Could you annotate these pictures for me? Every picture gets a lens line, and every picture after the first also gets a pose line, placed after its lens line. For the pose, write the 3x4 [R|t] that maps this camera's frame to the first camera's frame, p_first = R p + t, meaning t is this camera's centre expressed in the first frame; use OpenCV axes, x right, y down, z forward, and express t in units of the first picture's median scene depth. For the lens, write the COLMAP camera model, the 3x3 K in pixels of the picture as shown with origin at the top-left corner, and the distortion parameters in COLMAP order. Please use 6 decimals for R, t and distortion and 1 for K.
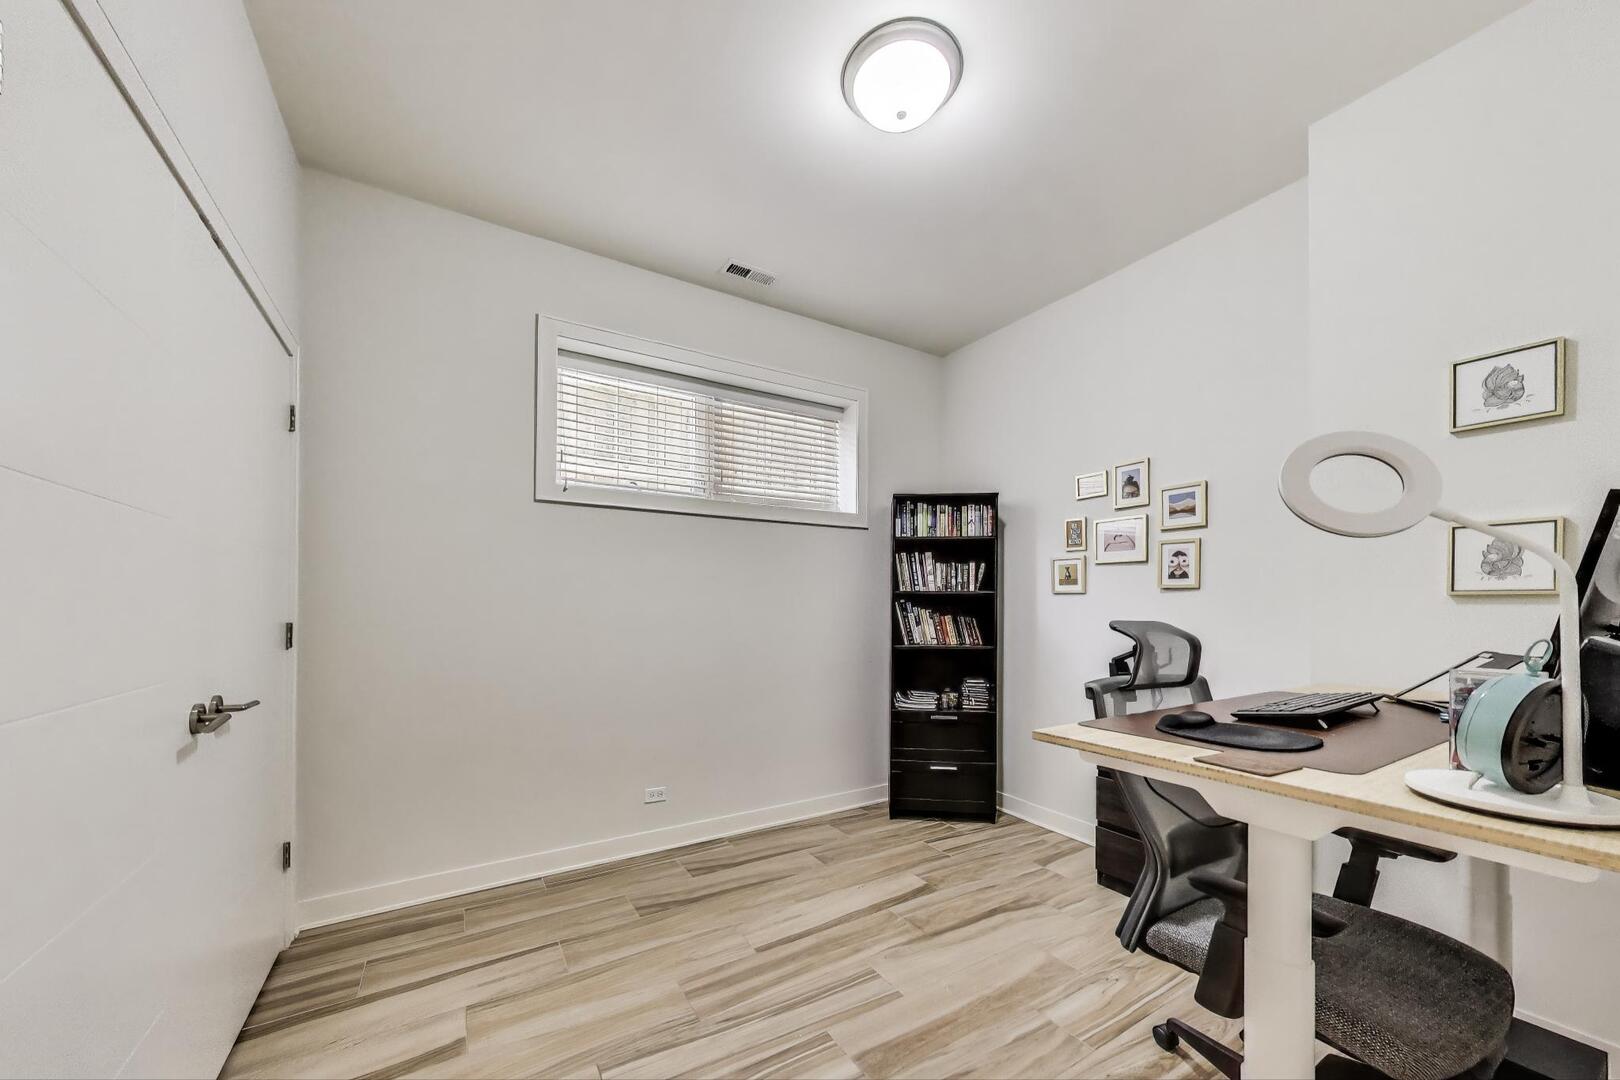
lens RADIAL K [[582.9, 0, 808.7], [0, 582.9, 613.8], [0, 0, 1]] dist [0.000546, 0.000060]
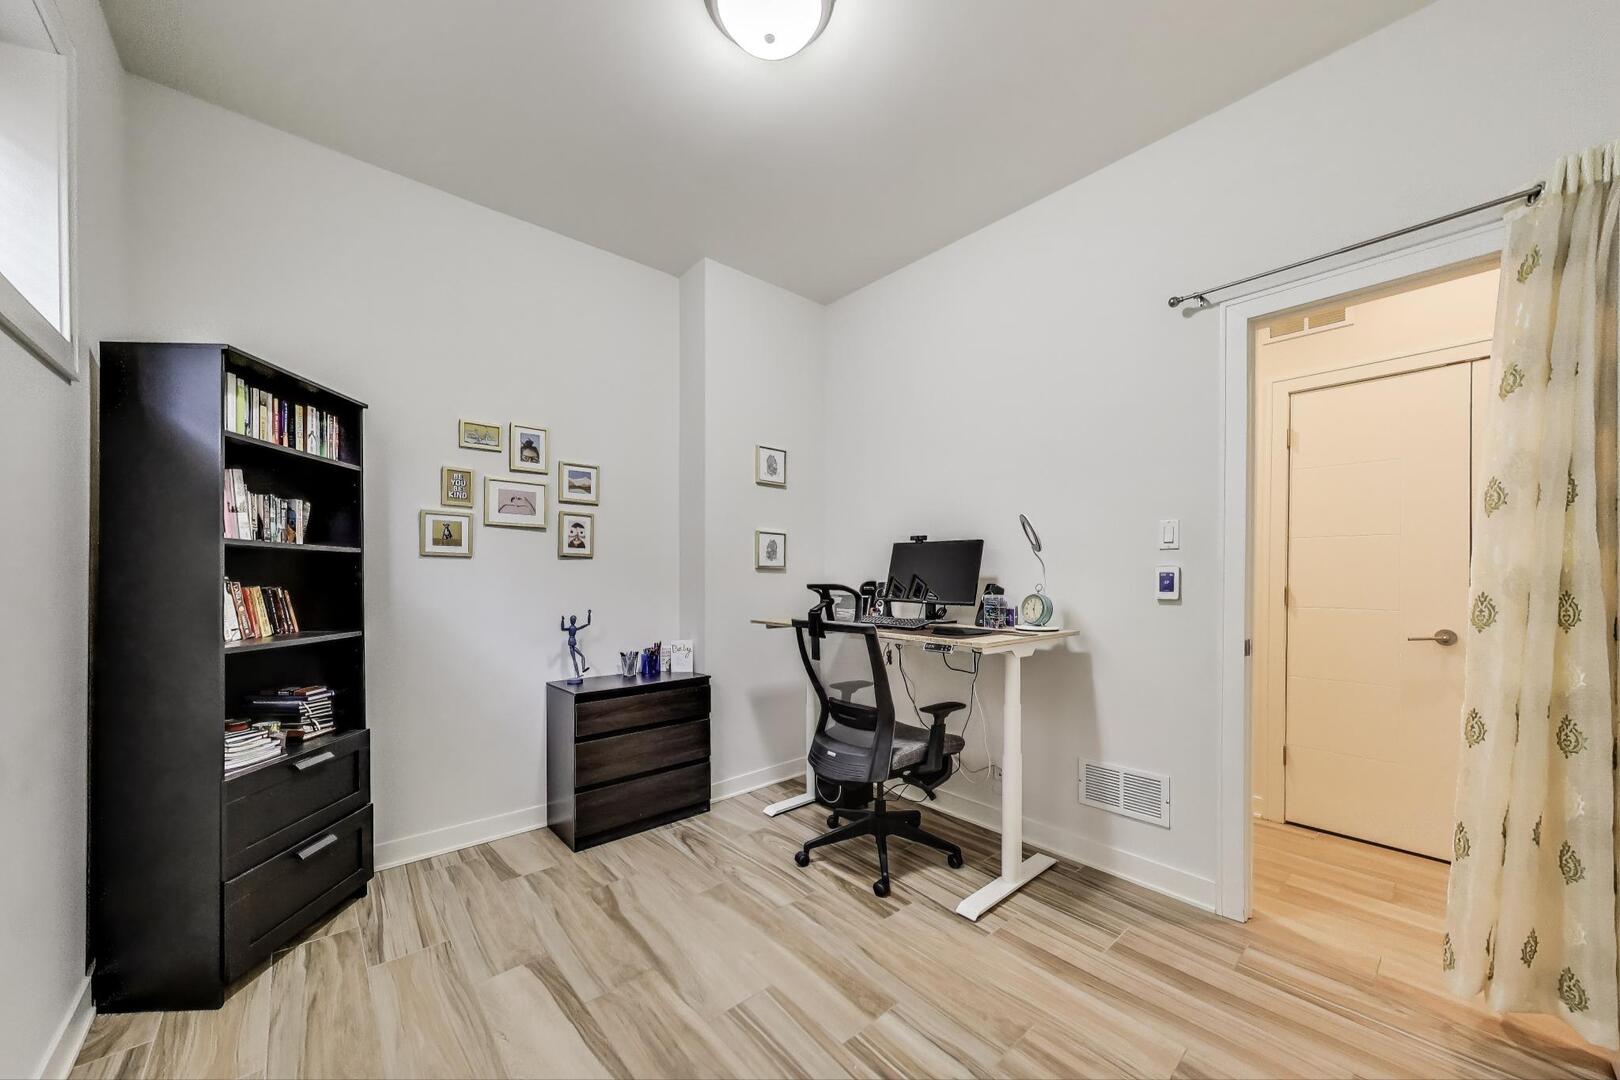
lens RADIAL K [[581.5, 0, 815.9], [0, 581.5, 574.3], [0, 0, 1]] dist [0.000869, 0.000103]
pose [[-0.171482, 0.002406, 0.985184, -0.530047], [0.009321, 0.999956, -0.000820, -0.004789], [-0.985143, 0.009042, -0.171497, 0.742108]]
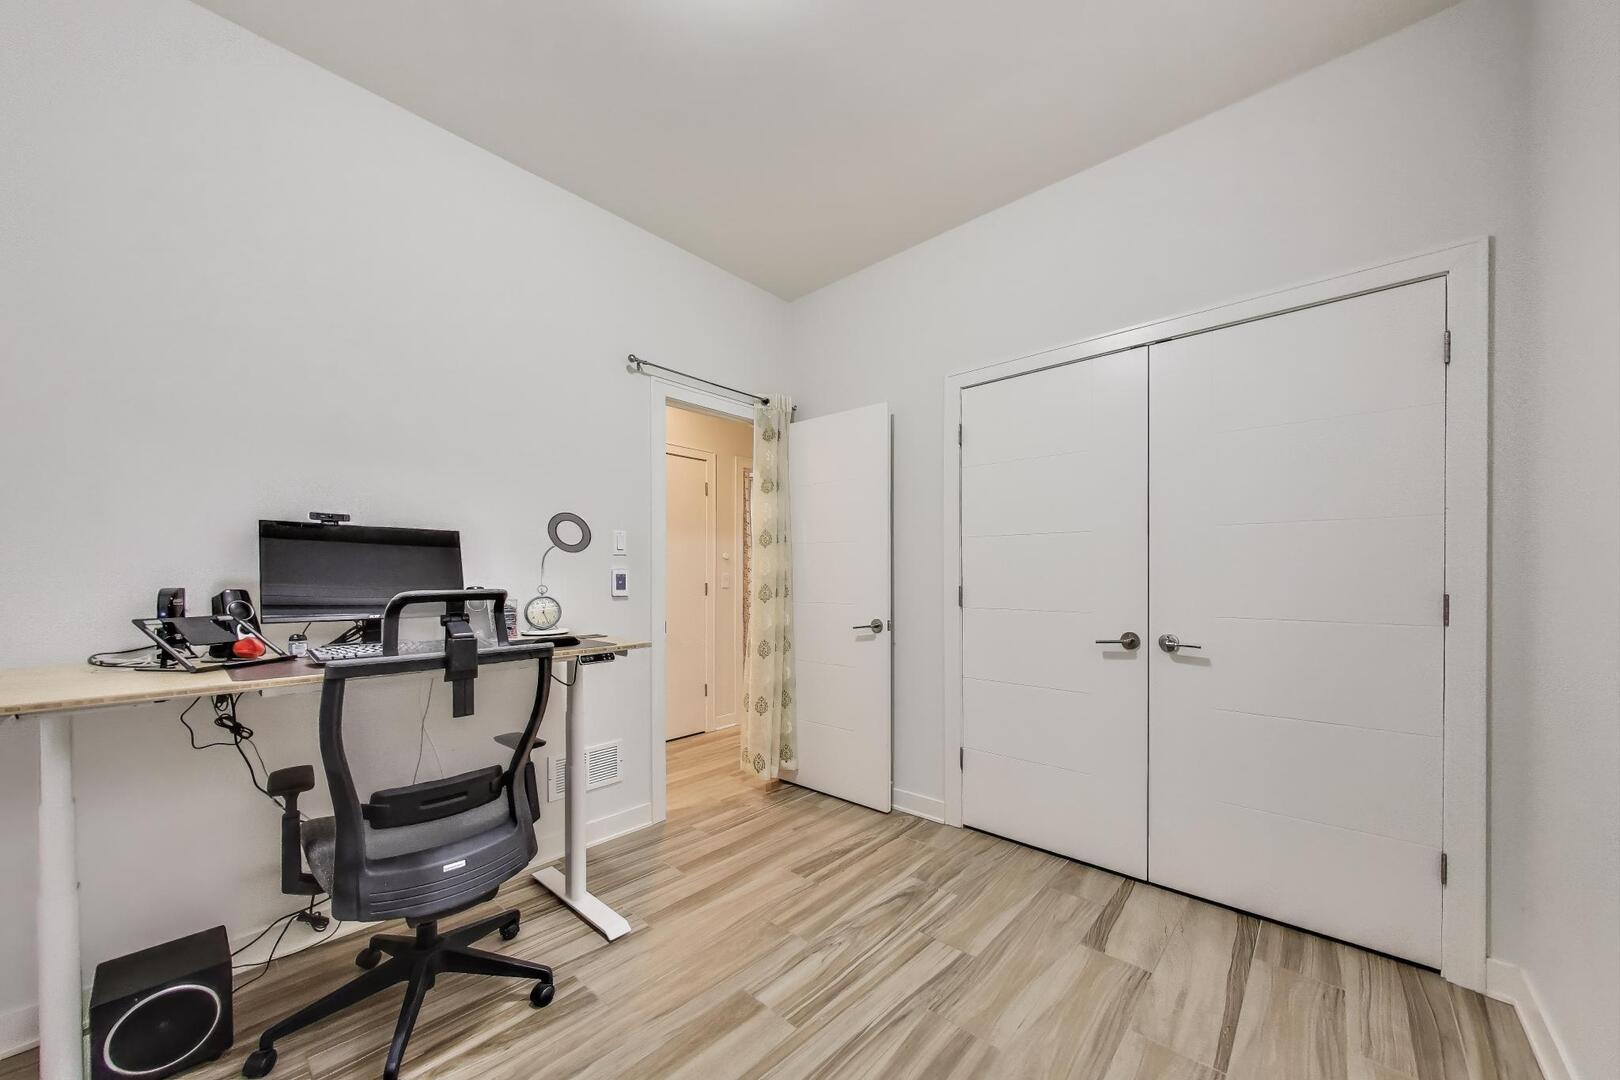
lens RADIAL K [[581.5, 0, 815.9], [0, 581.5, 574.3], [0, 0, 1]] dist [0.000869, 0.000103]
pose [[-0.961375, 0.000095, -0.275244, 0.160887], [-0.002358, 0.999960, 0.008581, -0.012020], [0.275233, 0.008898, -0.961336, 1.185808]]
